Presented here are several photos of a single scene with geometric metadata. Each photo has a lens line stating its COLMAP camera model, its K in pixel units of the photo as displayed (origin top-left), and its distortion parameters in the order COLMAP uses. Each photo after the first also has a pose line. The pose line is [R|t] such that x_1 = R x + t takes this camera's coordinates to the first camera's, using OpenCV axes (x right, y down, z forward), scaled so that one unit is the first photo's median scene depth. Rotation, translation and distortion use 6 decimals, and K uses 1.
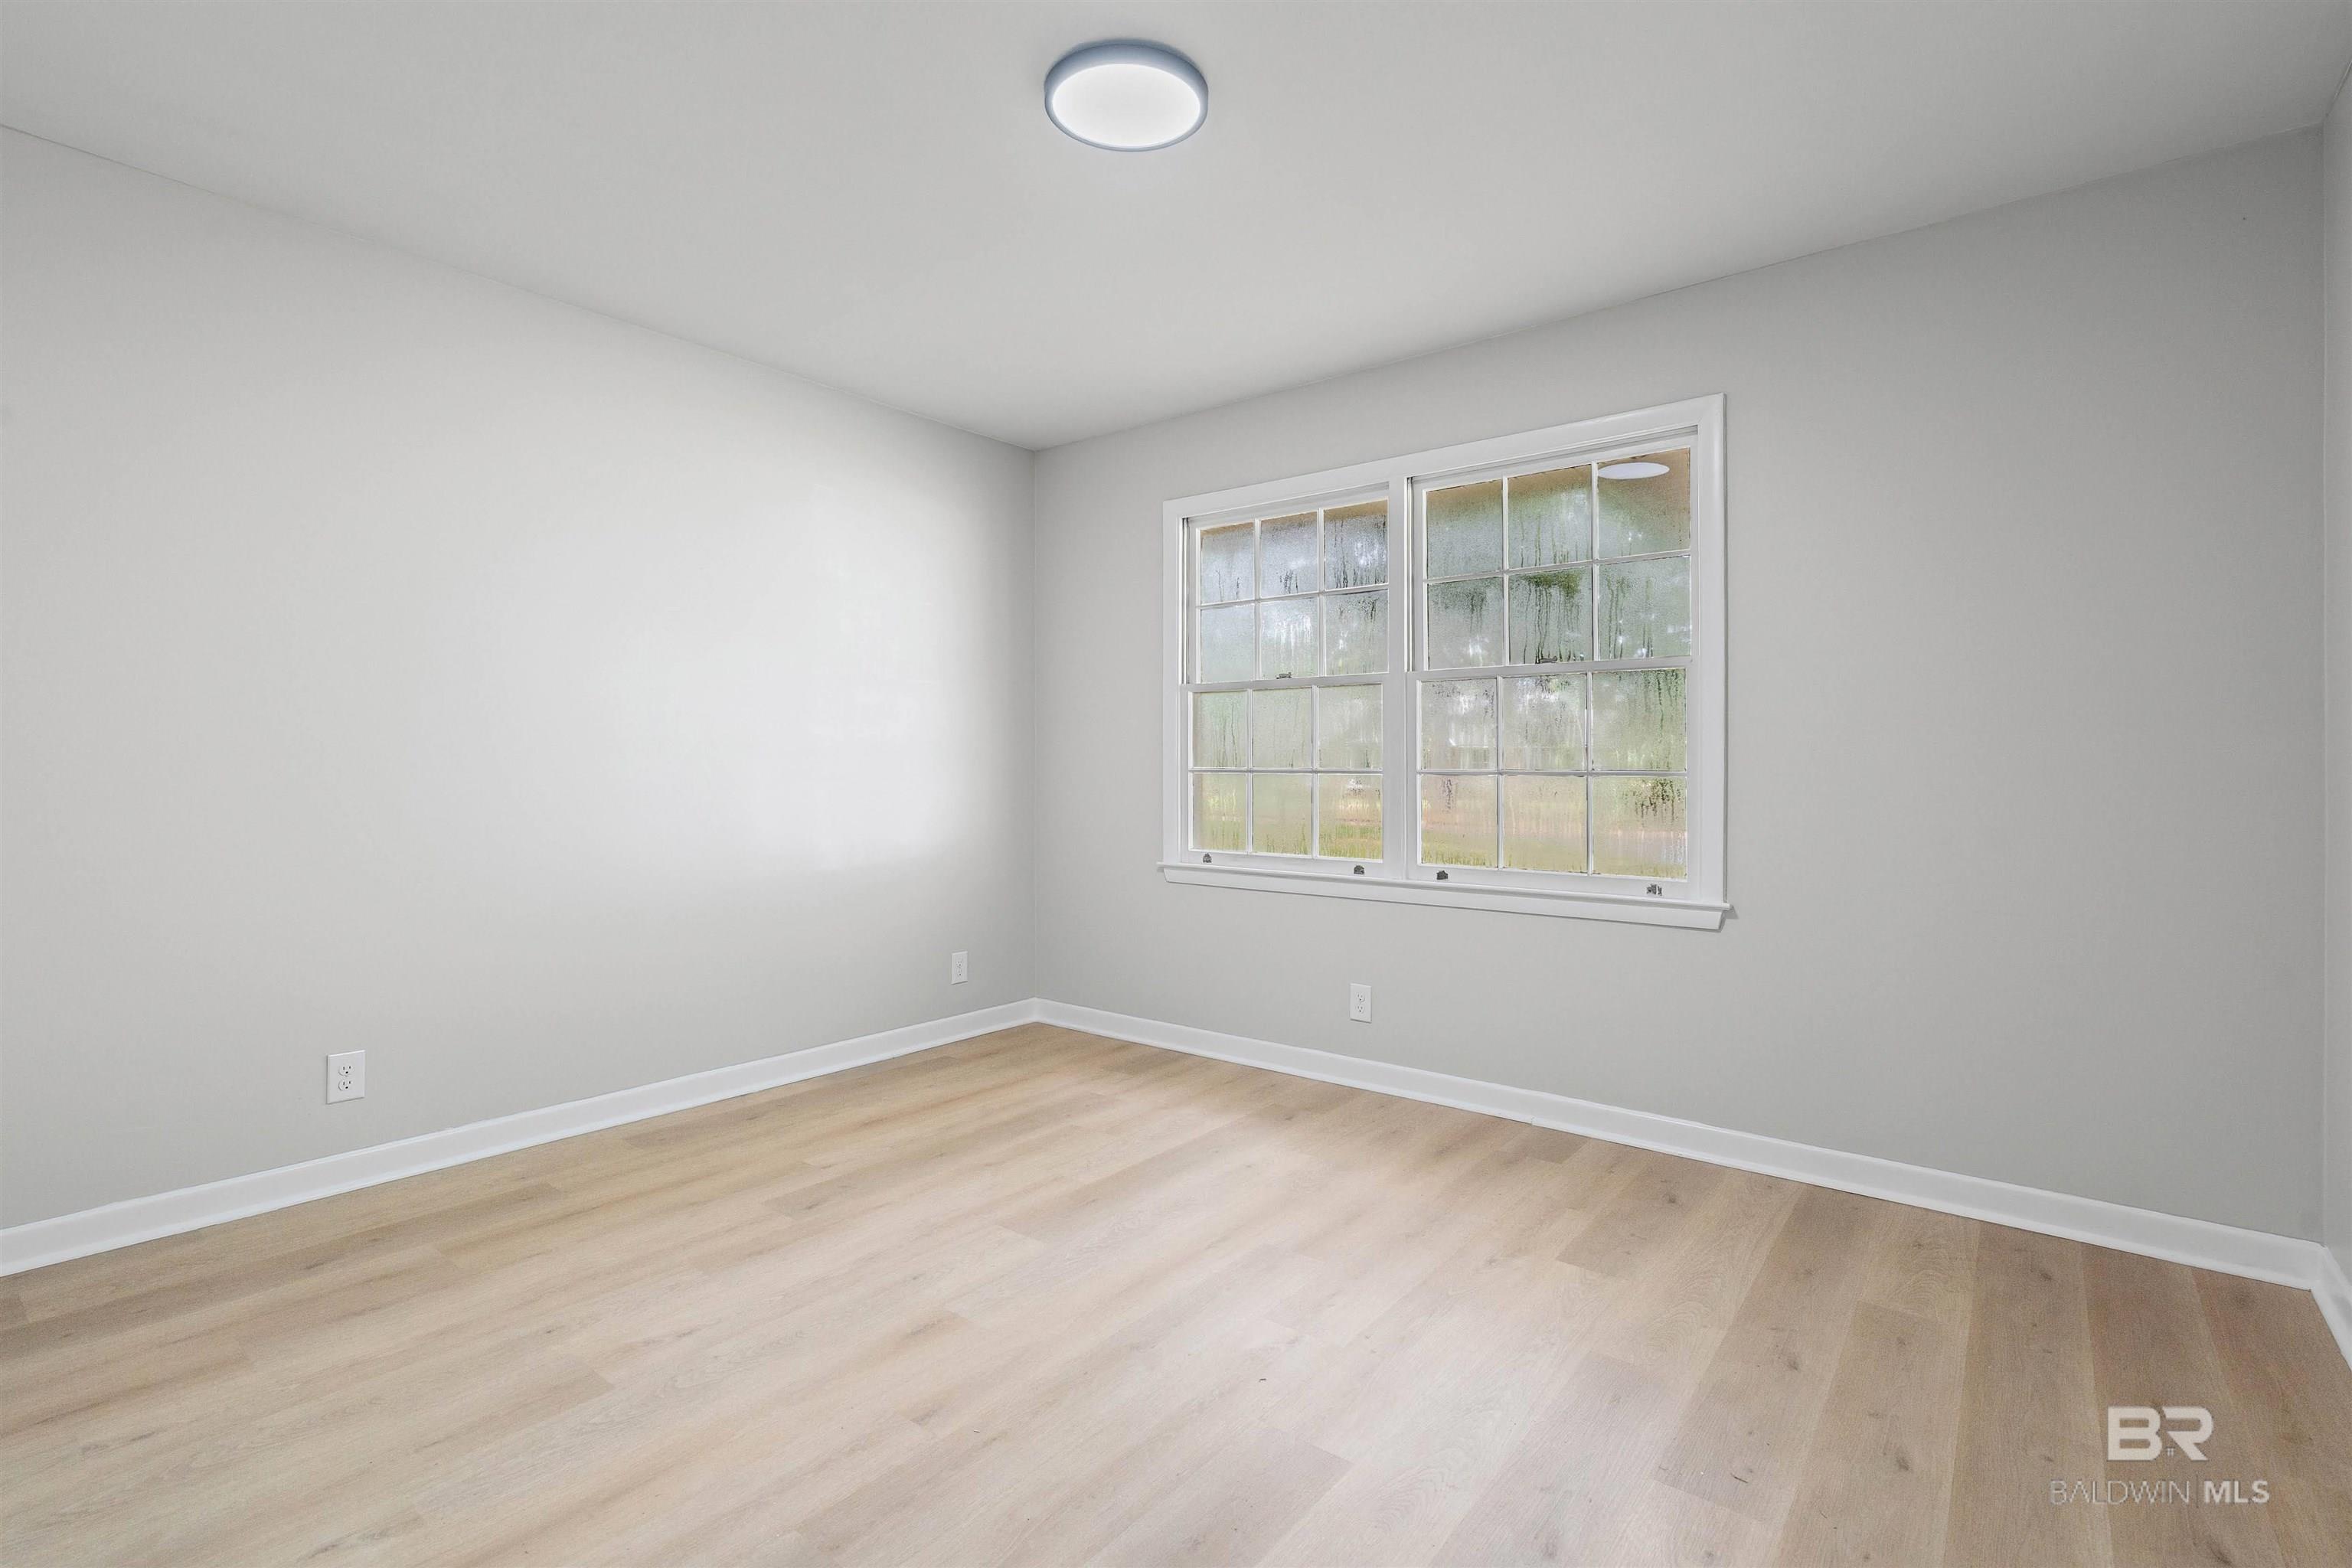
lens RADIAL K [[1082.5, 0, 1172.1], [0, 1082.5, 772.6], [0, 0, 1]] dist [-0.005329, 0.000938]
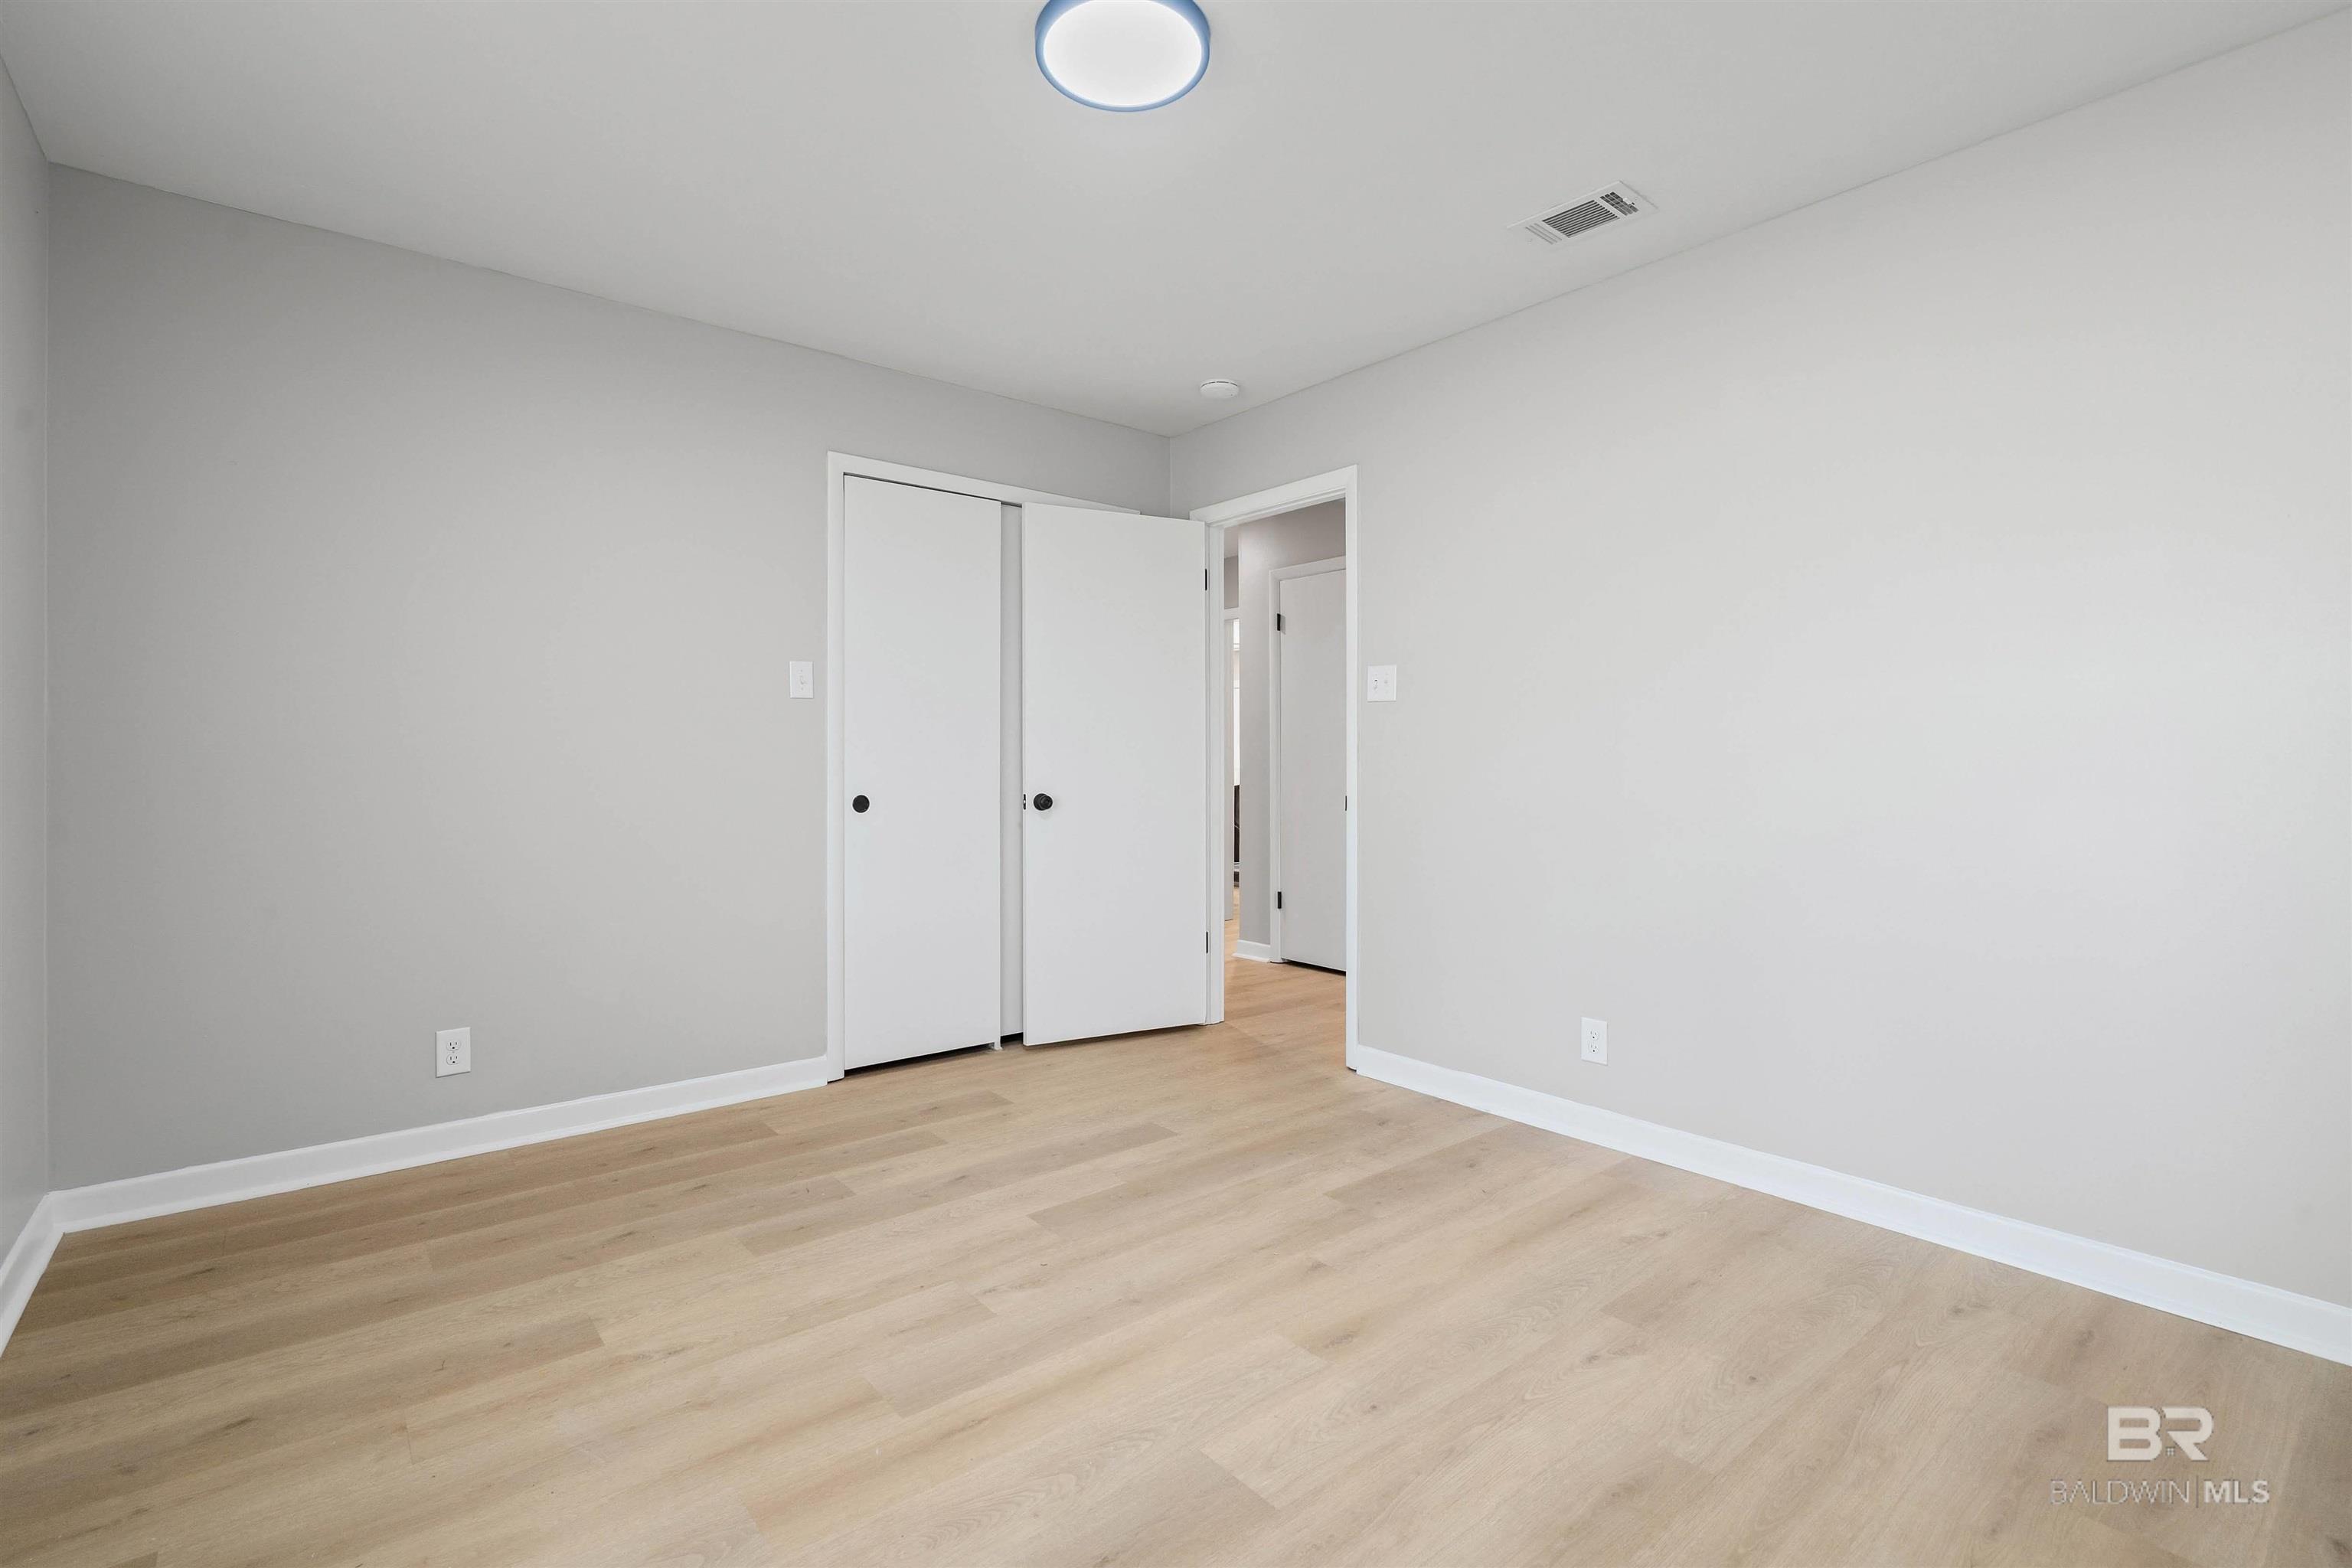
lens RADIAL K [[1082.5, 0, 1176.0], [0, 1082.5, 774.5], [0, 0, 1]] dist [-0.005329, 0.000938]
pose [[-0.978900, -0.010591, 0.204066, -0.273999], [-0.006914, 0.999801, 0.018722, -0.008955], [-0.204224, 0.016916, -0.978778, 1.946135]]
